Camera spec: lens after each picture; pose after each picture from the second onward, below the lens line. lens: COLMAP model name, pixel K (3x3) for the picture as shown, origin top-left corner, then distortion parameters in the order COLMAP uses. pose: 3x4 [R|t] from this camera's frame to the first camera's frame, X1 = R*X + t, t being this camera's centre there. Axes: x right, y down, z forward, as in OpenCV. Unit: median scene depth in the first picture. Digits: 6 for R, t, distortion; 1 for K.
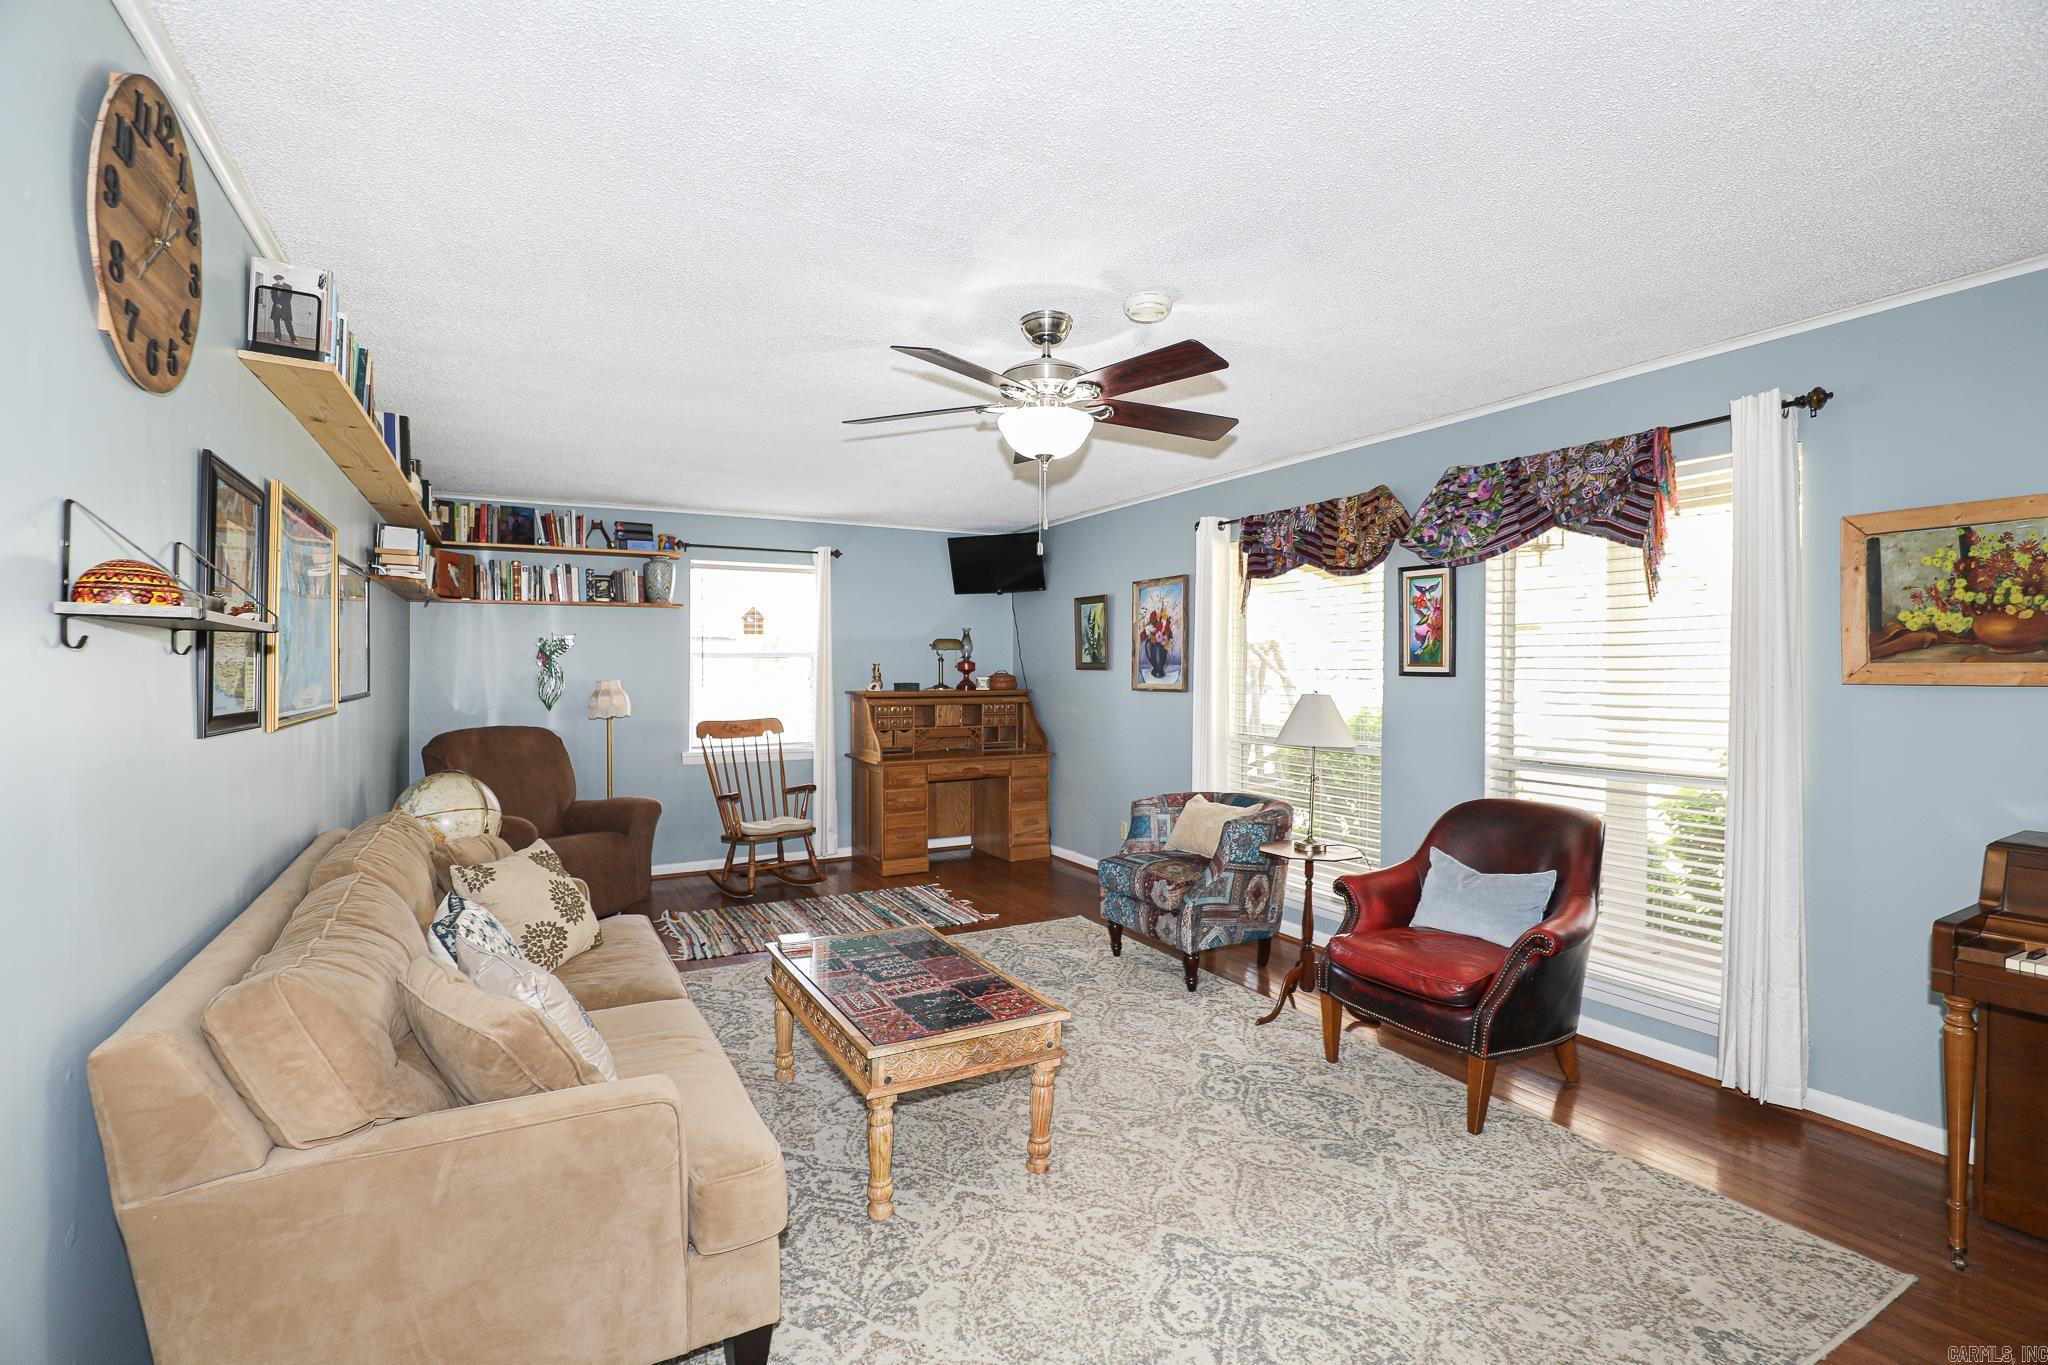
lens RADIAL K [[950.9, 0, 1025.7], [0, 950.9, 690.5], [0, 0, 1]] dist [-0.032924, 0.008113]
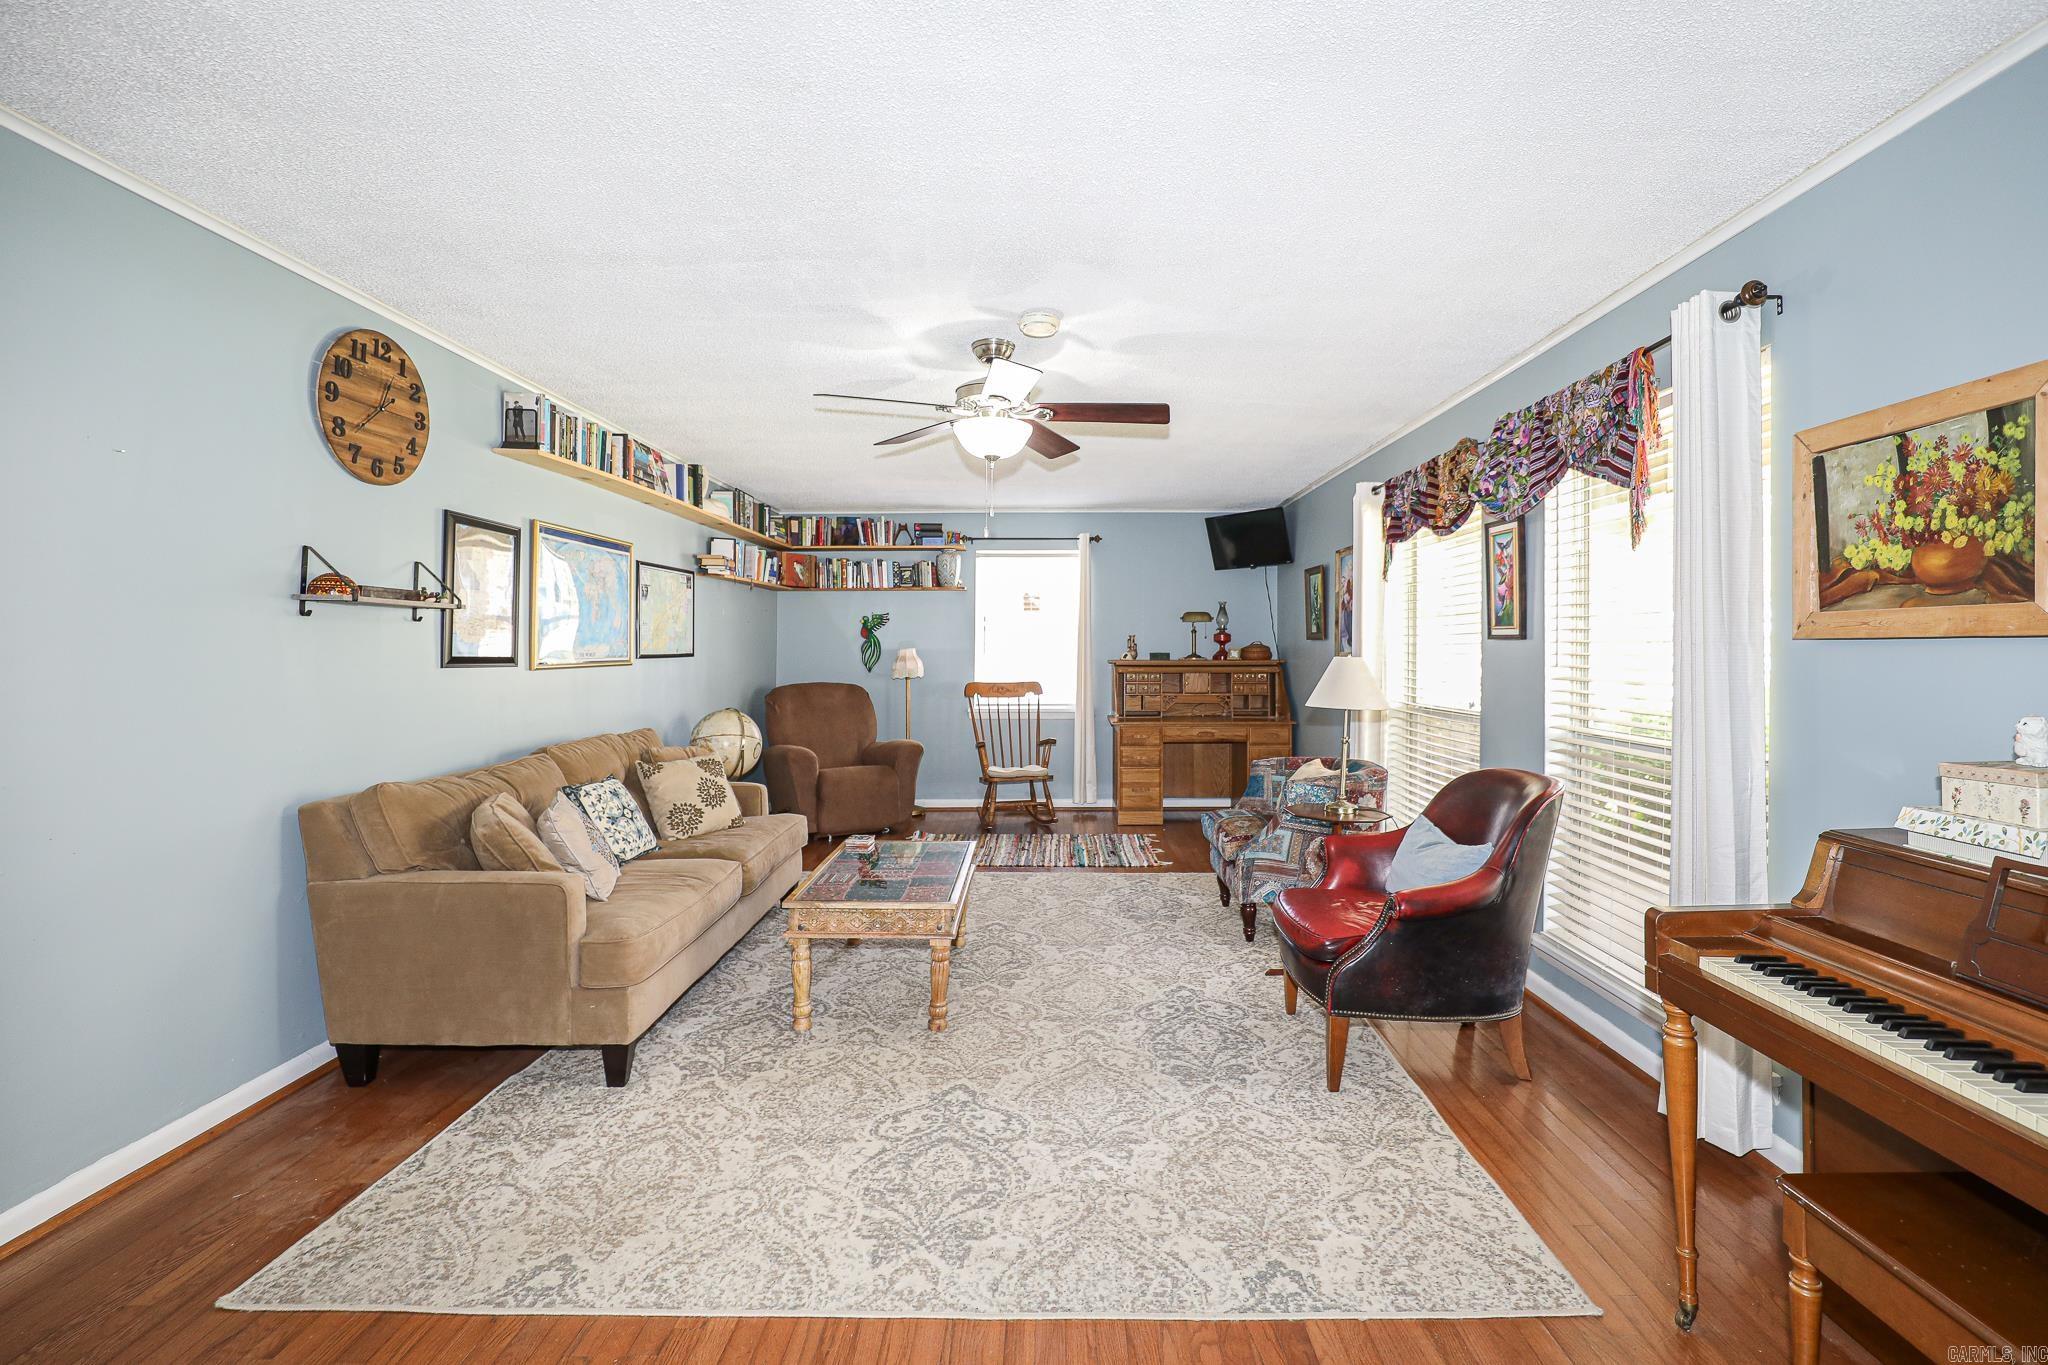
lens RADIAL K [[918.6, 0, 1025.1], [0, 918.6, 657.9], [0, 0, 1]] dist [-0.010141, 0.000718]
pose [[0.878335, 0.005385, -0.478015, 0.503226], [-0.010809, 0.999905, -0.008599, 0.017961], [0.477923, 0.012720, 0.878310, -0.014304]]
